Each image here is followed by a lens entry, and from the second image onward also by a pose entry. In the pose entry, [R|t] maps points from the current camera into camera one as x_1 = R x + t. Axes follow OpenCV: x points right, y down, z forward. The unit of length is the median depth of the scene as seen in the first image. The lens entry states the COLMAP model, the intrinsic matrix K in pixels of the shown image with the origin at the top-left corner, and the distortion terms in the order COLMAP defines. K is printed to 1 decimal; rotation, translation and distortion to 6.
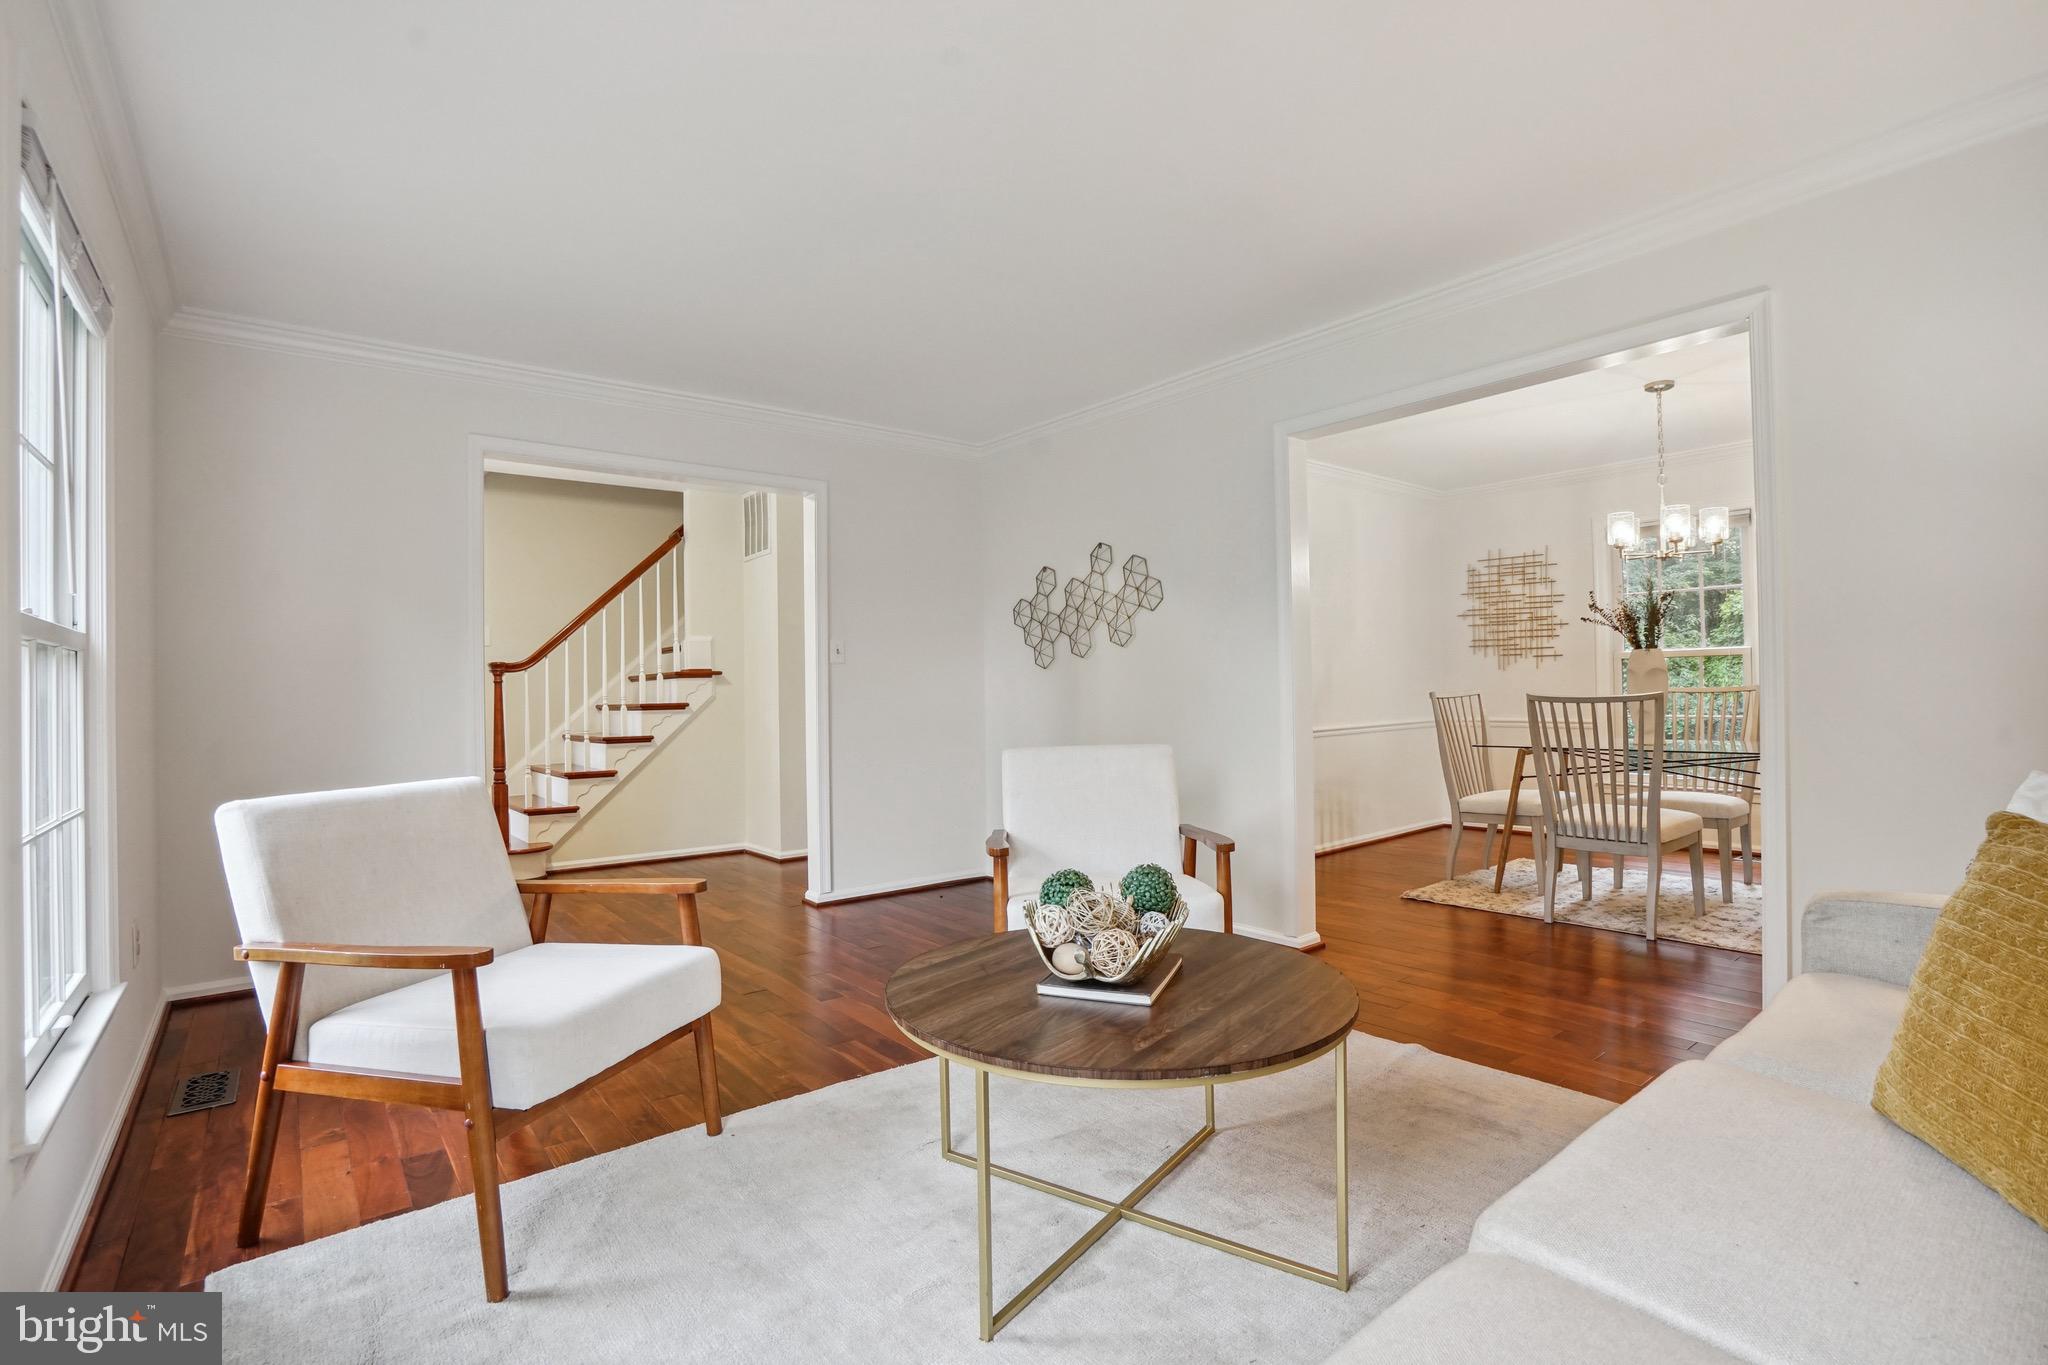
lens RADIAL K [[956.2, 0, 1020.6], [0, 956.2, 681.0], [0, 0, 1]] dist [-0.038415, 0.006488]
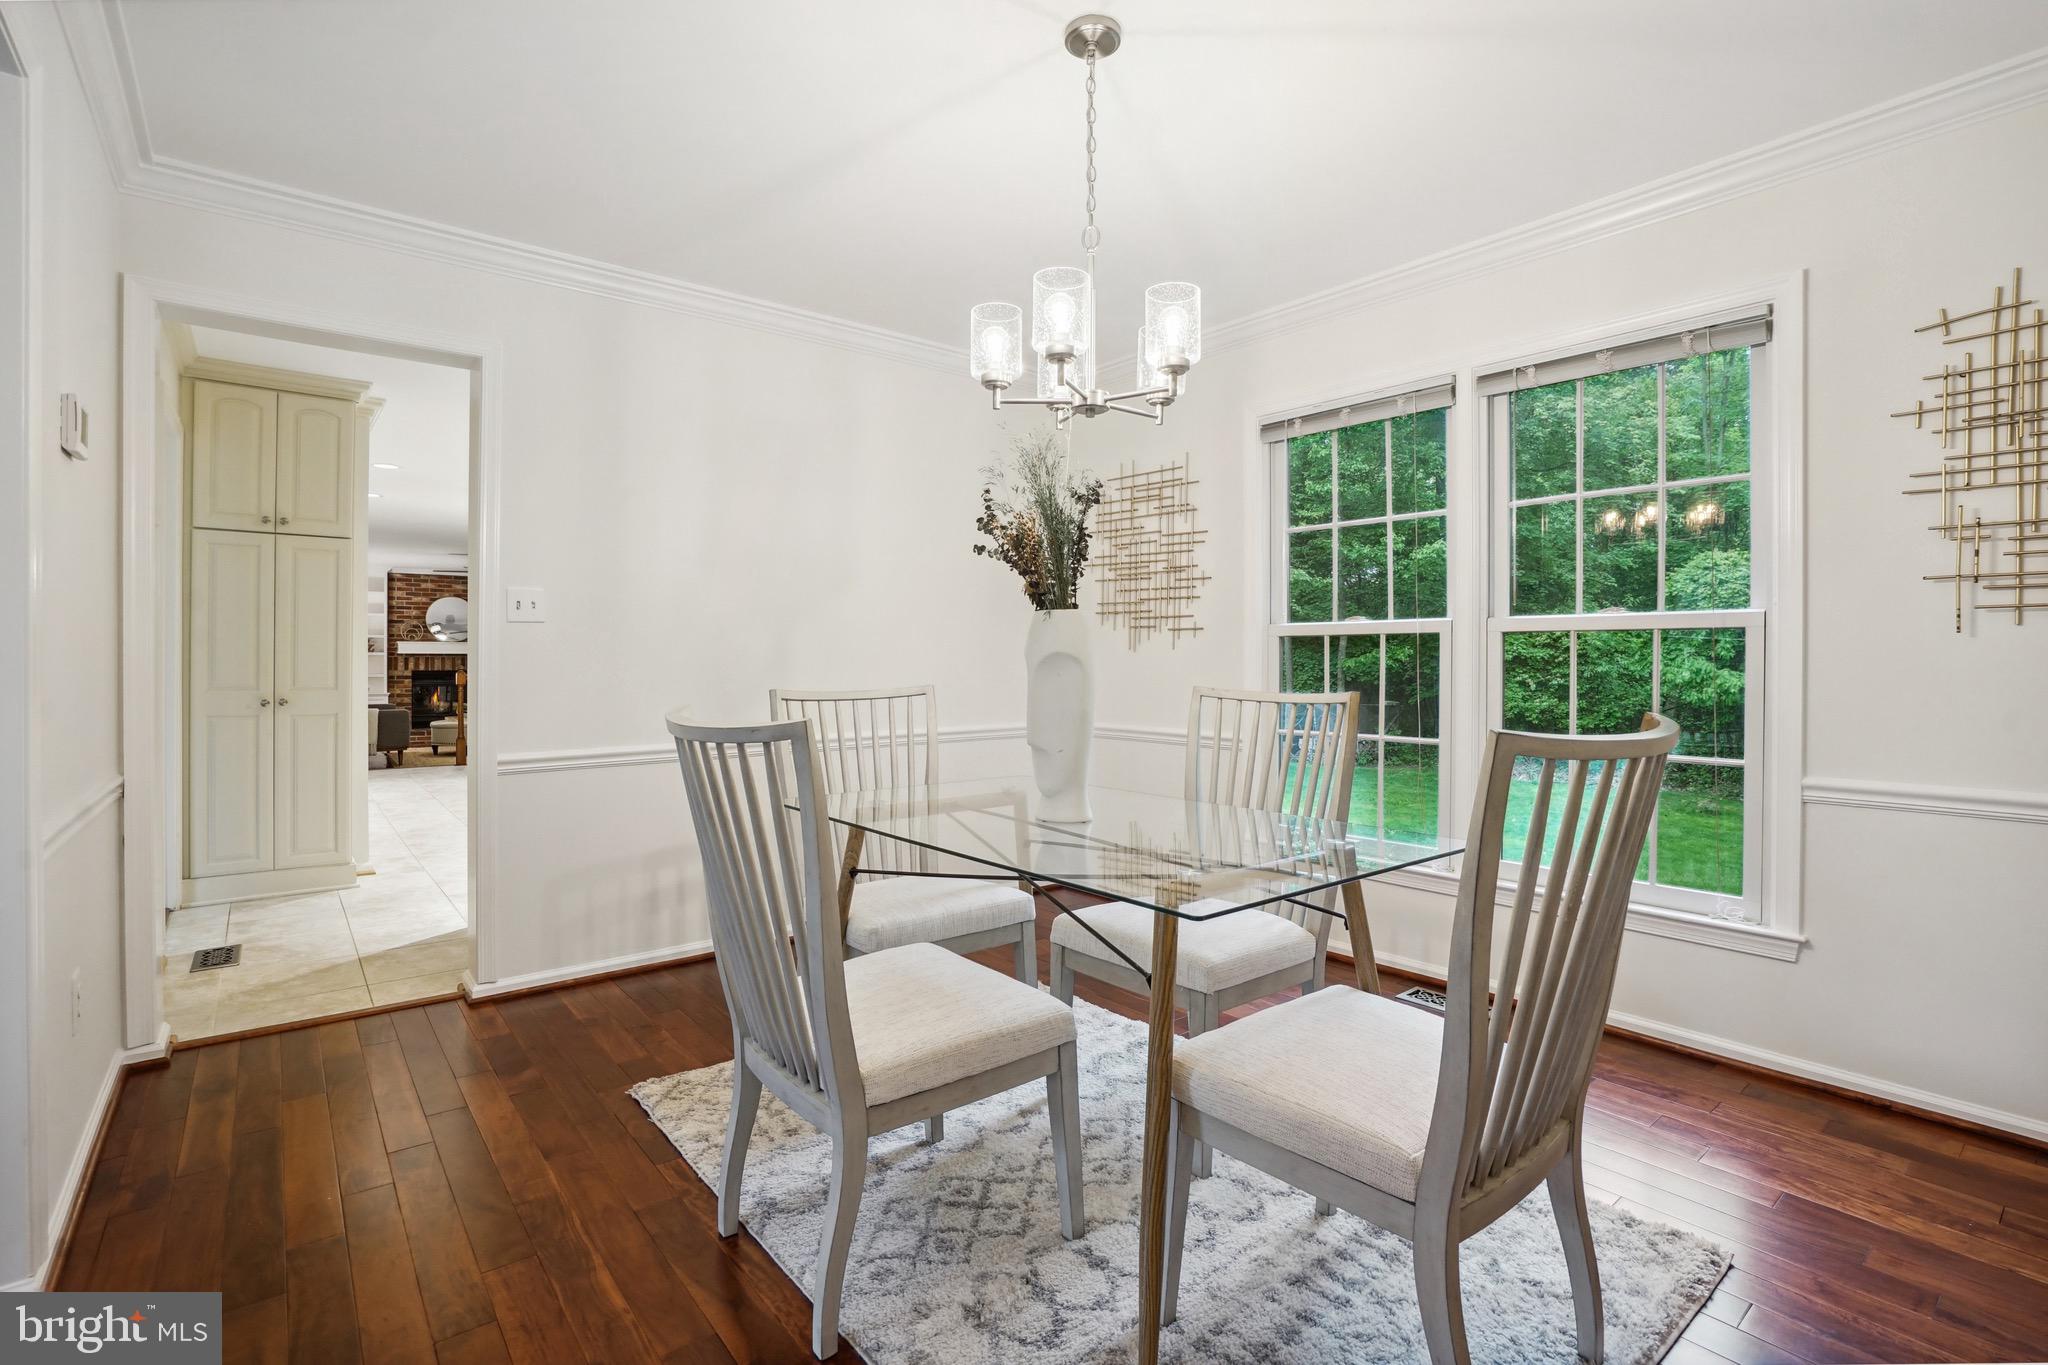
lens RADIAL K [[956.2, 0, 1014.5], [0, 956.2, 670.4], [0, 0, 1]] dist [-0.038415, 0.006488]
pose [[0.999853, 0.016966, 0.002332, 0.440477], [-0.017006, 0.999688, 0.018299, -0.008770], [-0.002021, -0.018336, 0.999830, 0.365663]]
